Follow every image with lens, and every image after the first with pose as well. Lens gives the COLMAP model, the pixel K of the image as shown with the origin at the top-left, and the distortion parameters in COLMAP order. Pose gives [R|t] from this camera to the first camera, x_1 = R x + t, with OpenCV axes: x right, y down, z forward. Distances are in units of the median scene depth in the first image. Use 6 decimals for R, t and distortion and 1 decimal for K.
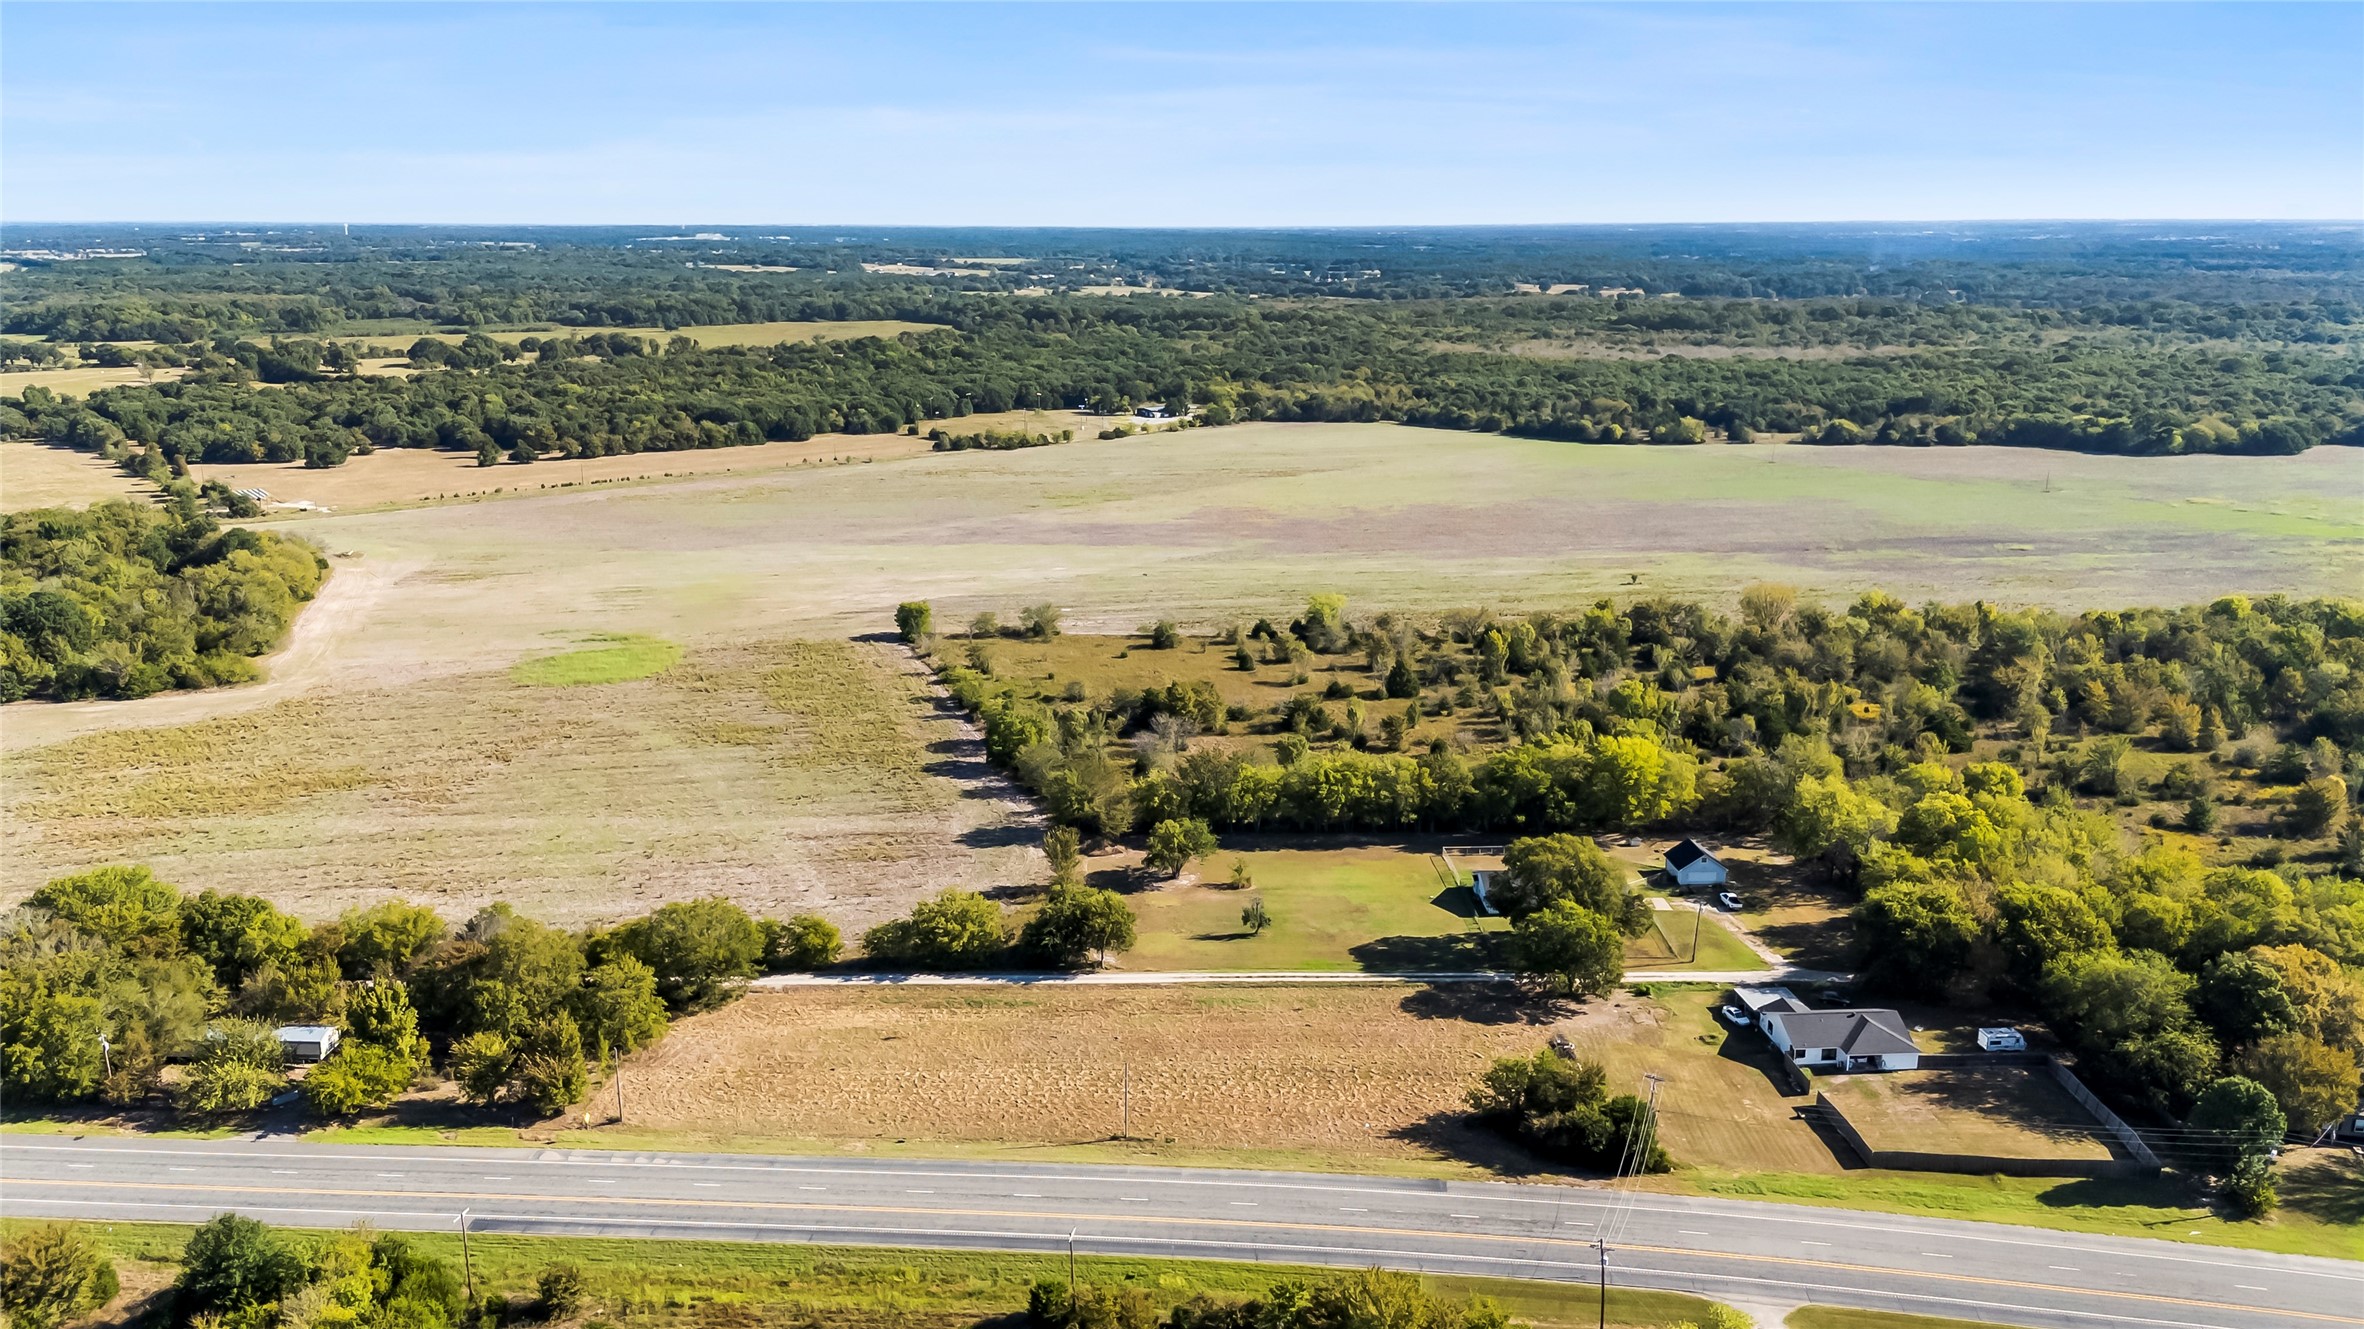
lens RADIAL K [[1806.3, 0, 1192.5], [0, 1806.3, 597.2], [0, 0, 1]] dist [0.099520, -0.161416]
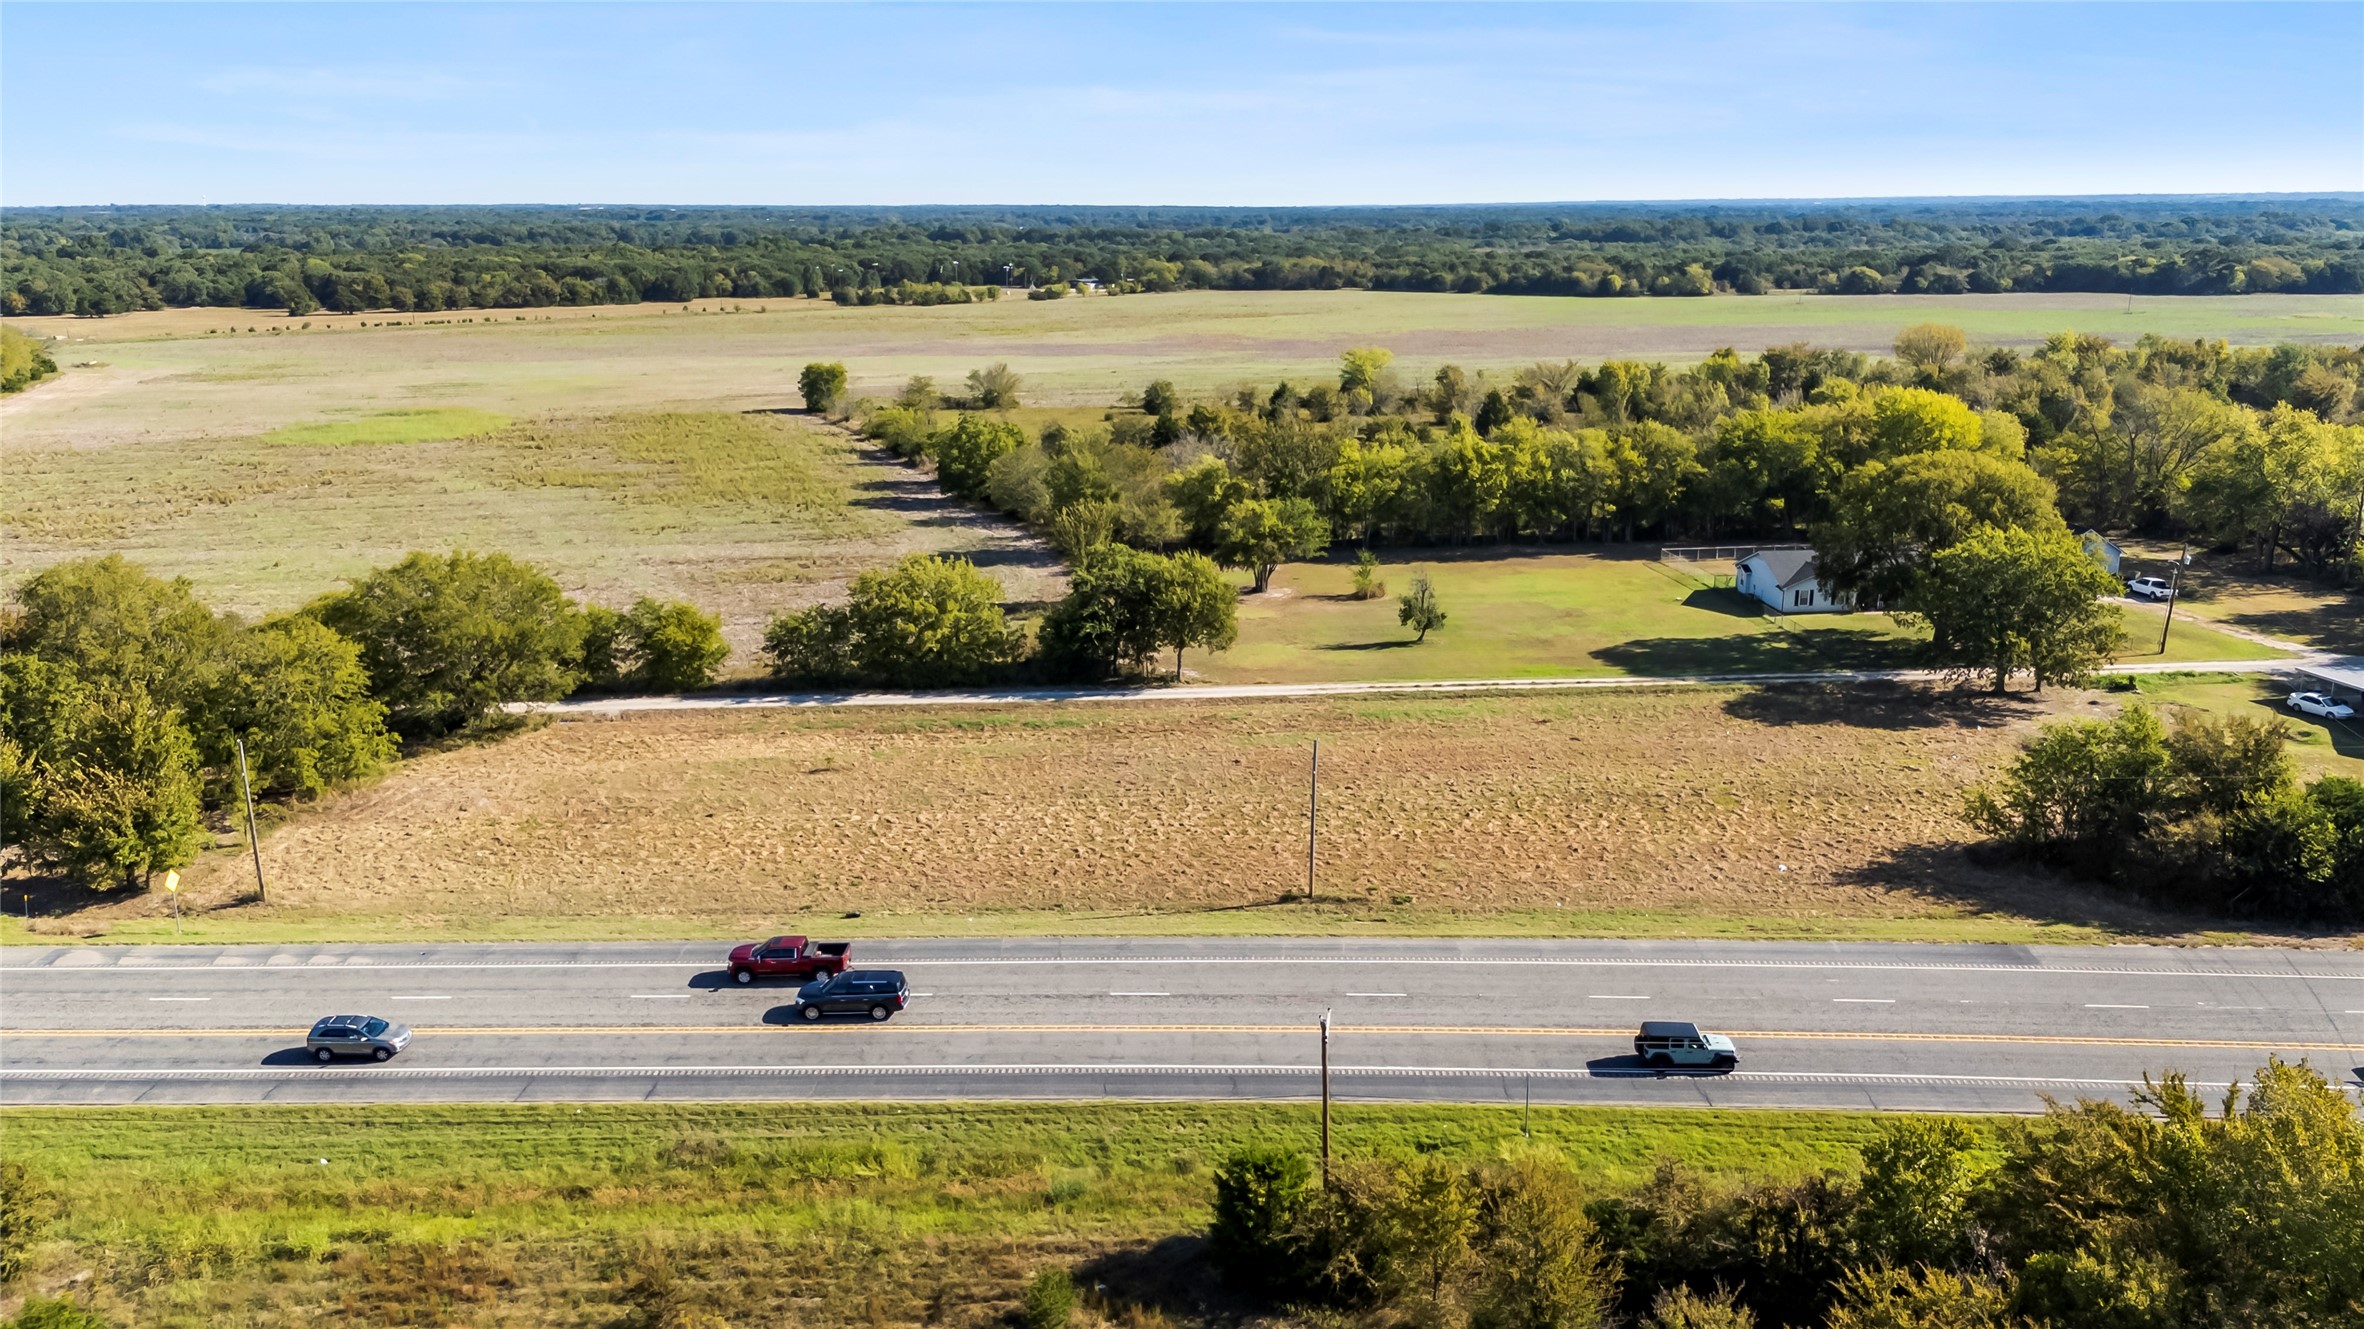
lens RADIAL K [[1669.5, 0, 1182.0], [0, 1669.5, 664.5], [0, 0, 1]] dist [0.073342, -0.066879]
pose [[0.997757, -0.014433, 0.065361, -0.086266], [0.013244, 0.999740, 0.018585, 0.192904], [-0.065612, -0.017678, 0.997689, 0.472621]]
